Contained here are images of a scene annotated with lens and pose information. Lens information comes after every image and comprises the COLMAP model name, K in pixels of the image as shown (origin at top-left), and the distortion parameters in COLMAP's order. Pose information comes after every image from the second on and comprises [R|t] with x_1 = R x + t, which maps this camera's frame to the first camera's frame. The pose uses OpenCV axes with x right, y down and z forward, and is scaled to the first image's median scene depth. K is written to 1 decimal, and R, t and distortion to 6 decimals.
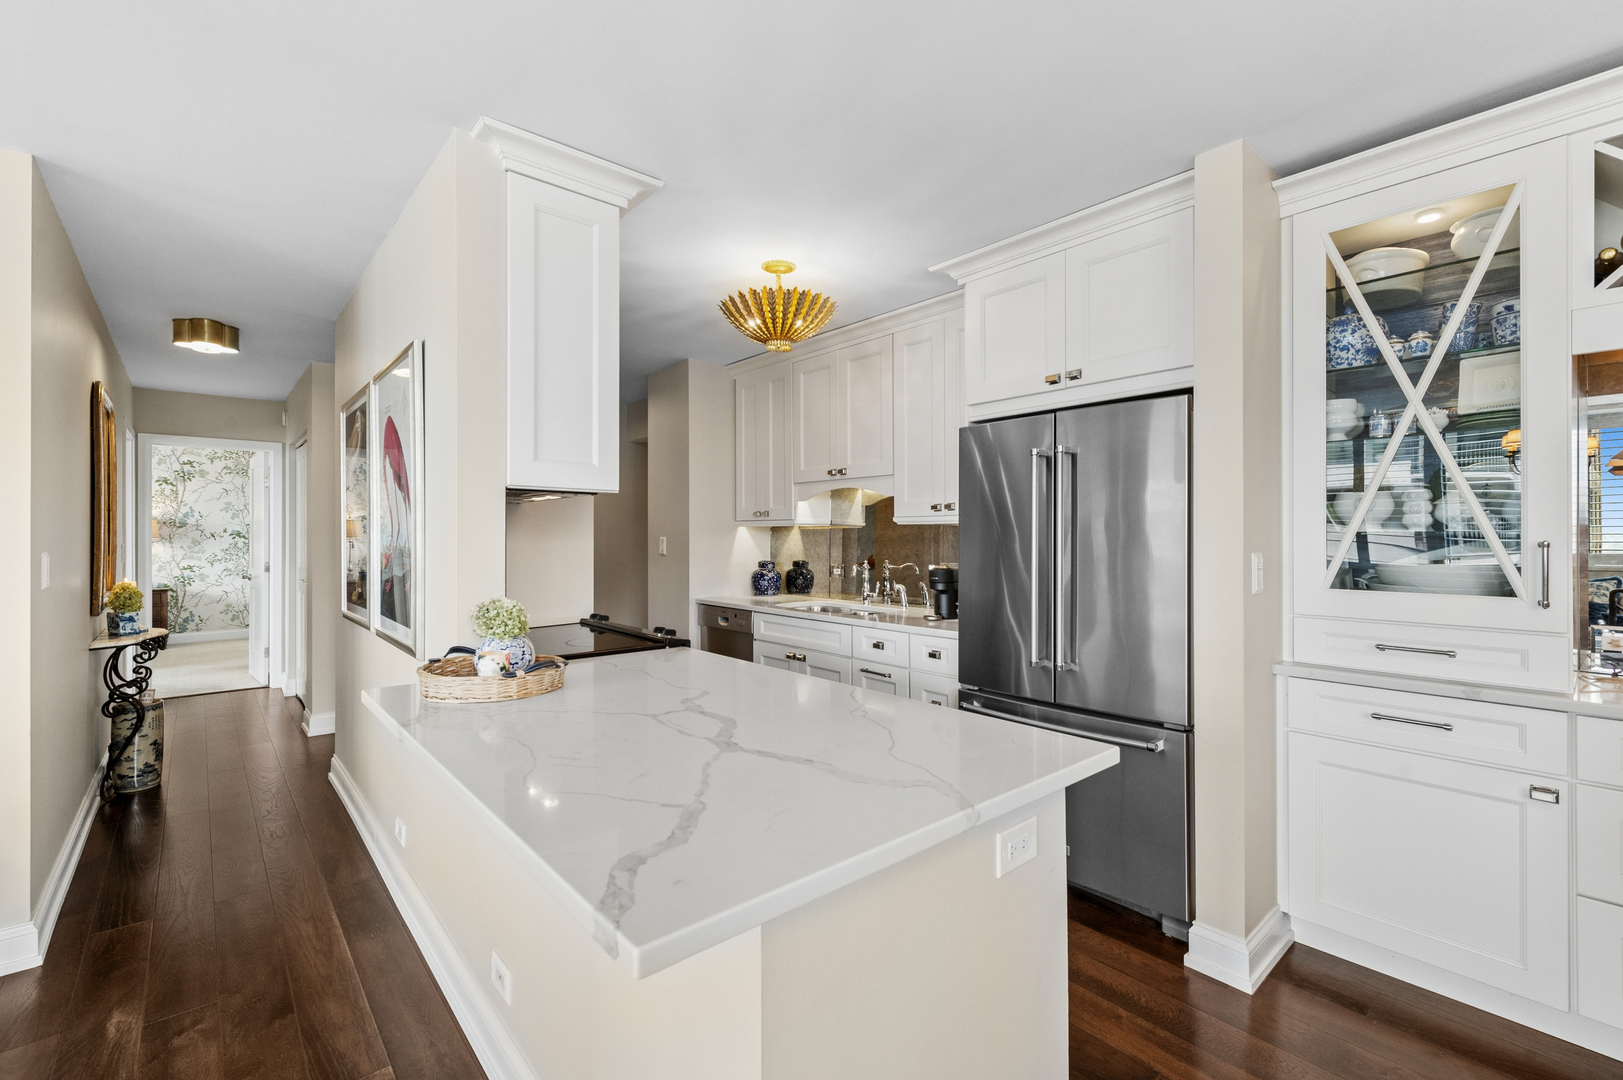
lens RADIAL K [[701.5, 0, 821.7], [0, 701.5, 532.2], [0, 0, 1]] dist [0.010058, -0.001549]
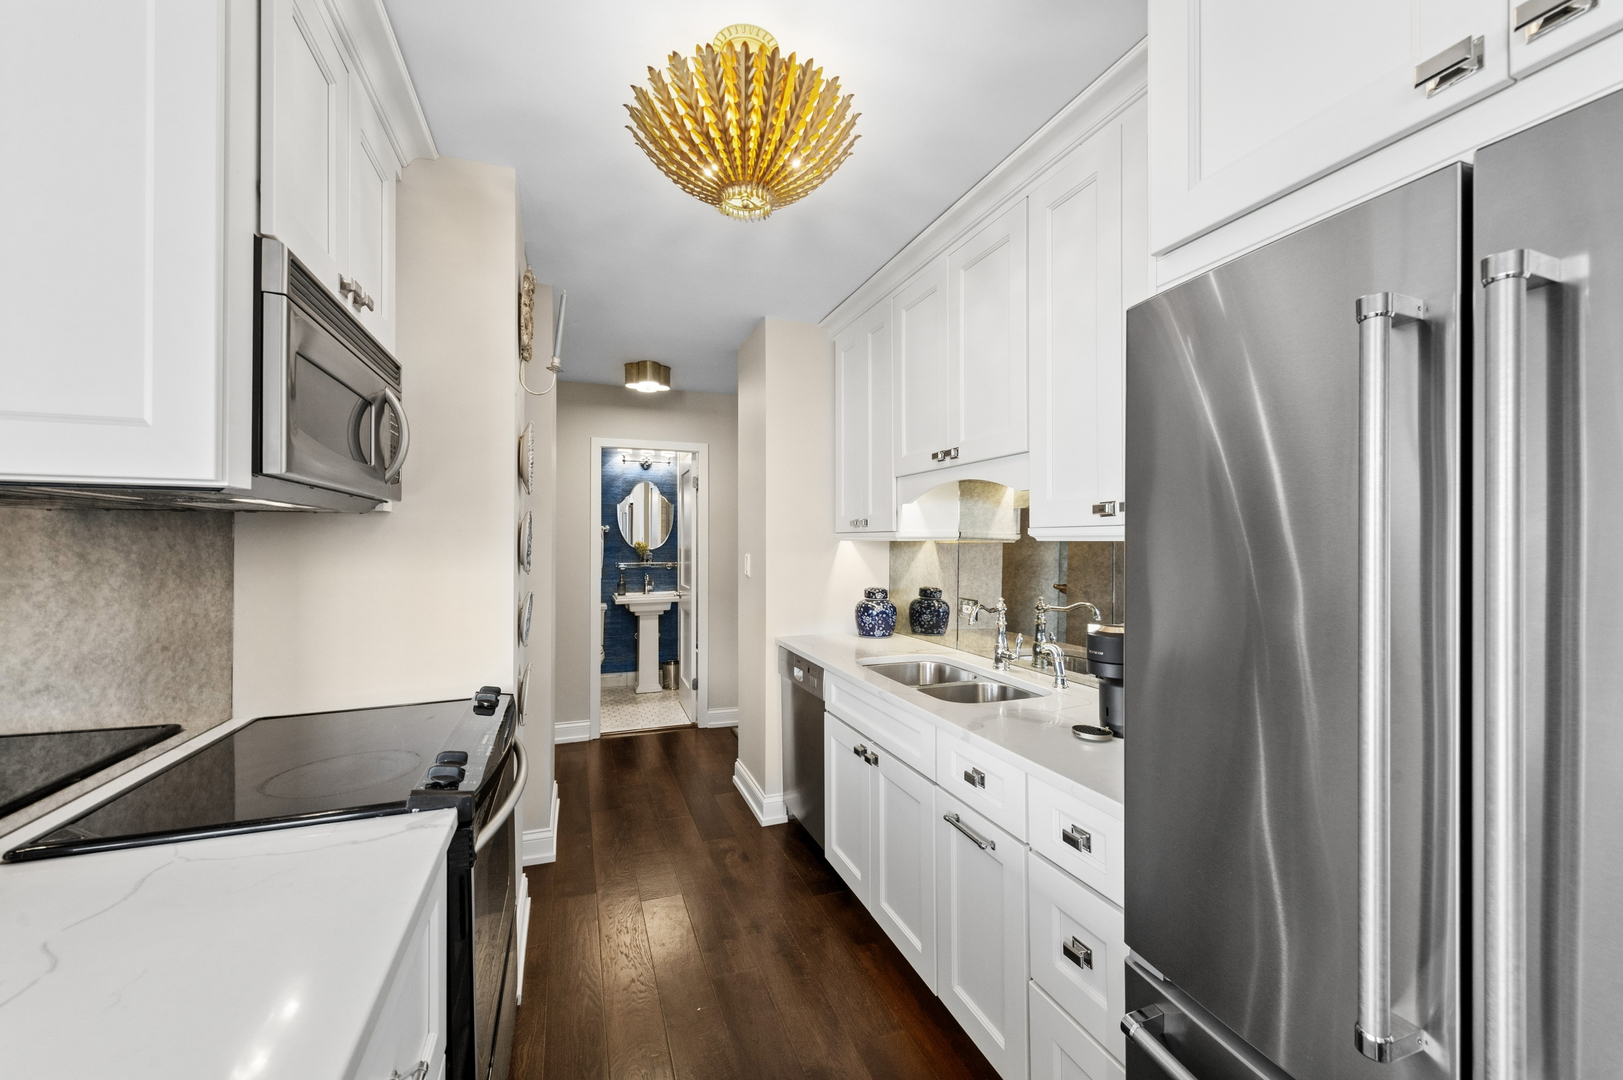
lens RADIAL K [[652.1, 0, 809.1], [0, 652.1, 536.4], [0, 0, 1]] dist [0.014376, -0.004169]
pose [[0.931944, -0.000715, -0.362601, 0.144364], [-0.000776, 0.999992, -0.003967, -0.013980], [0.362601, 0.003979, 0.931936, 0.518496]]
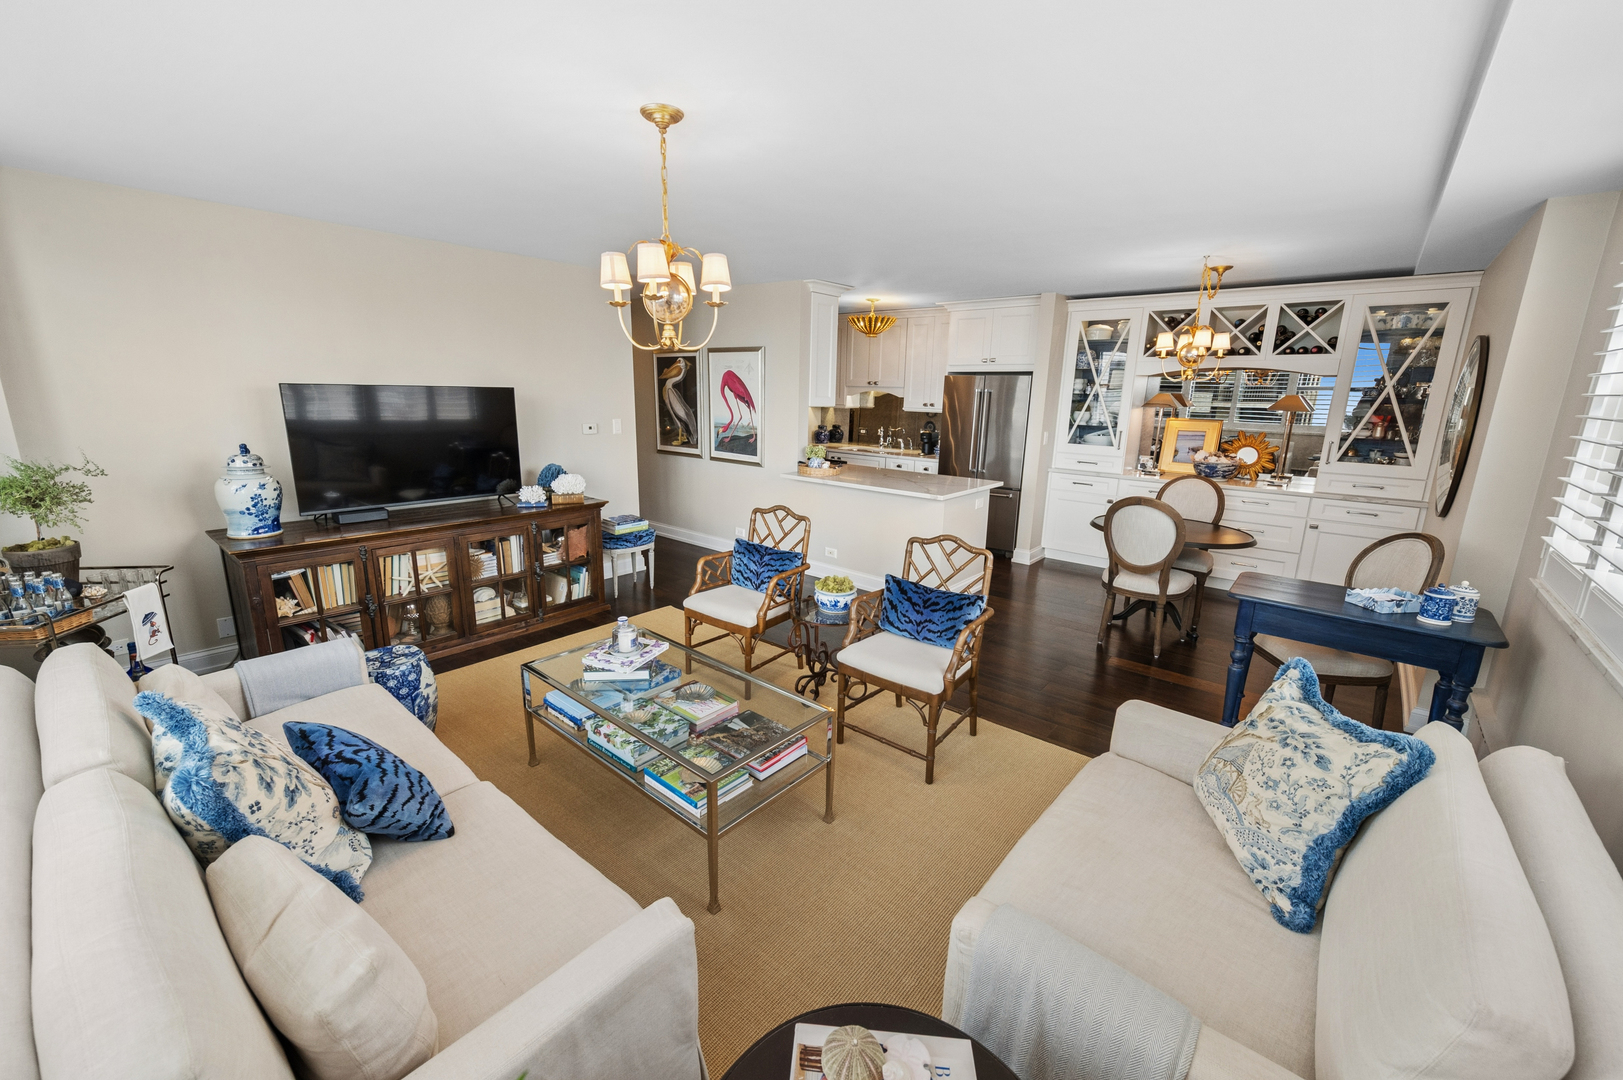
lens RADIAL K [[652.1, 0, 804.7], [0, 652.1, 545.8], [0, 0, 1]] dist [0.014376, -0.004169]
pose [[0.990083, -0.014419, 0.139740, -0.536377], [-0.020457, 0.969318, 0.244957, -0.105583], [-0.138985, -0.245386, 0.959411, -1.102490]]
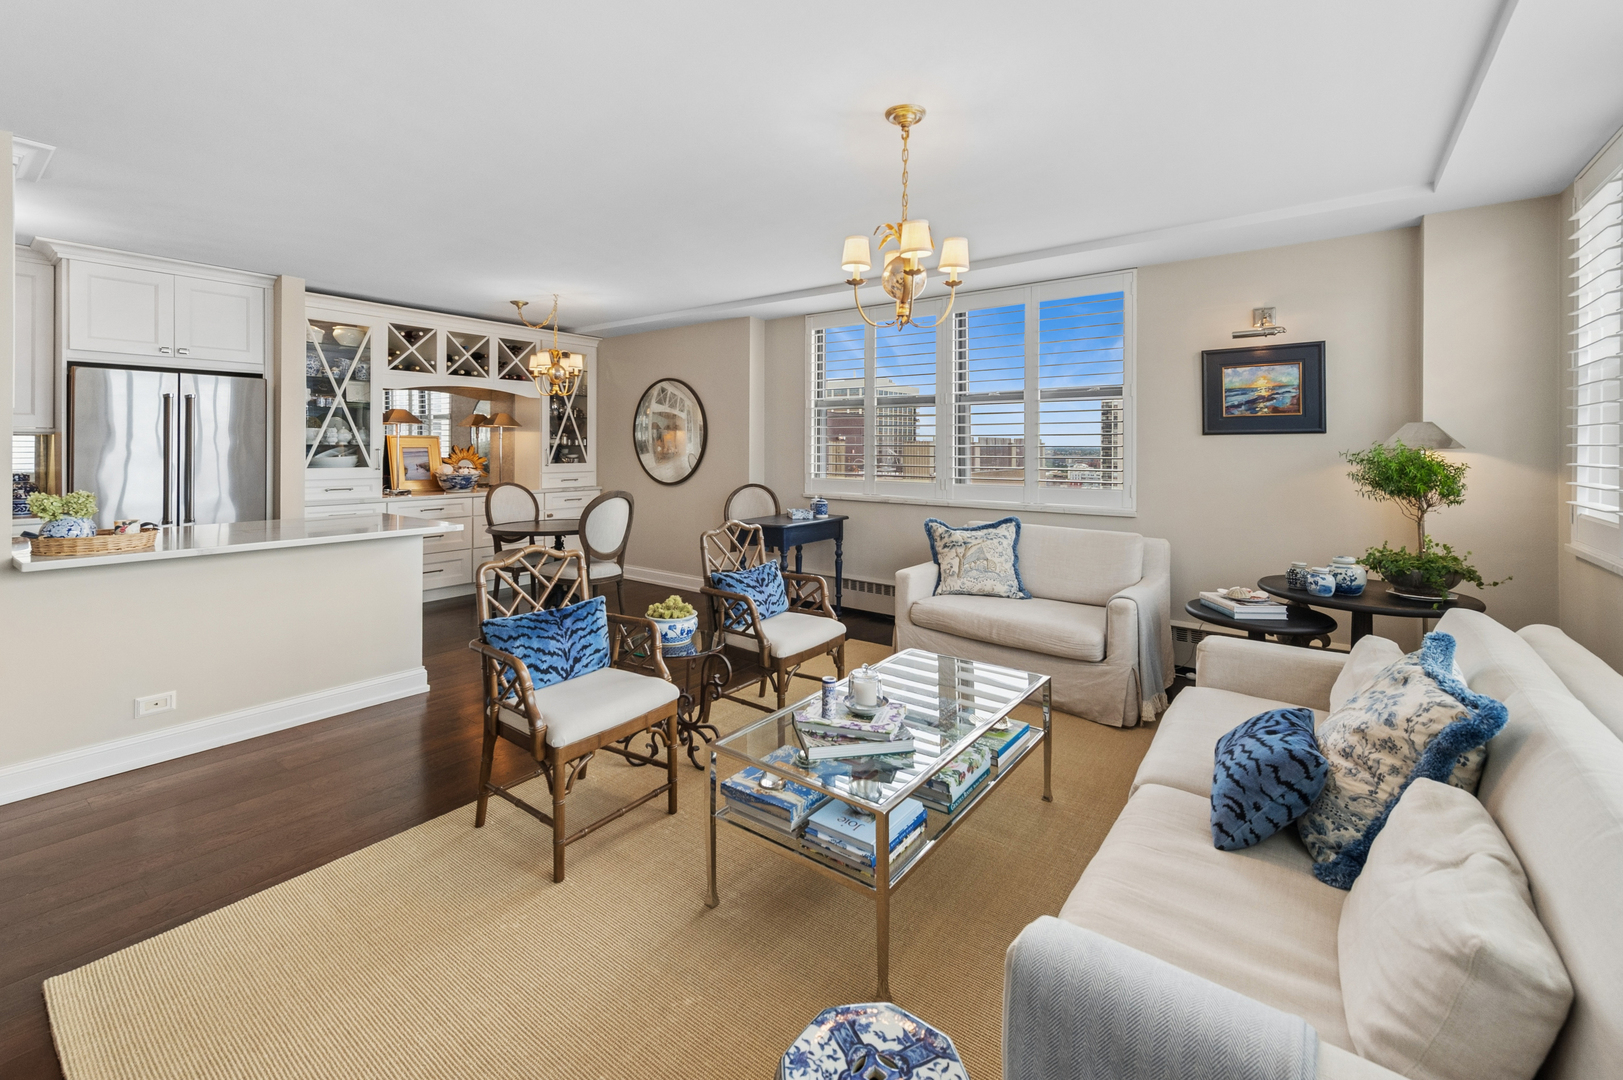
lens RADIAL K [[682.1, 0, 823.9], [0, 682.1, 449.8], [0, 0, 1]] dist [0.012758, -0.002430]
pose [[-0.226405, -0.006688, 0.974010, -1.260254], [-0.009081, 0.999947, 0.004755, -0.007105], [-0.973991, -0.007768, -0.226454, -0.113048]]
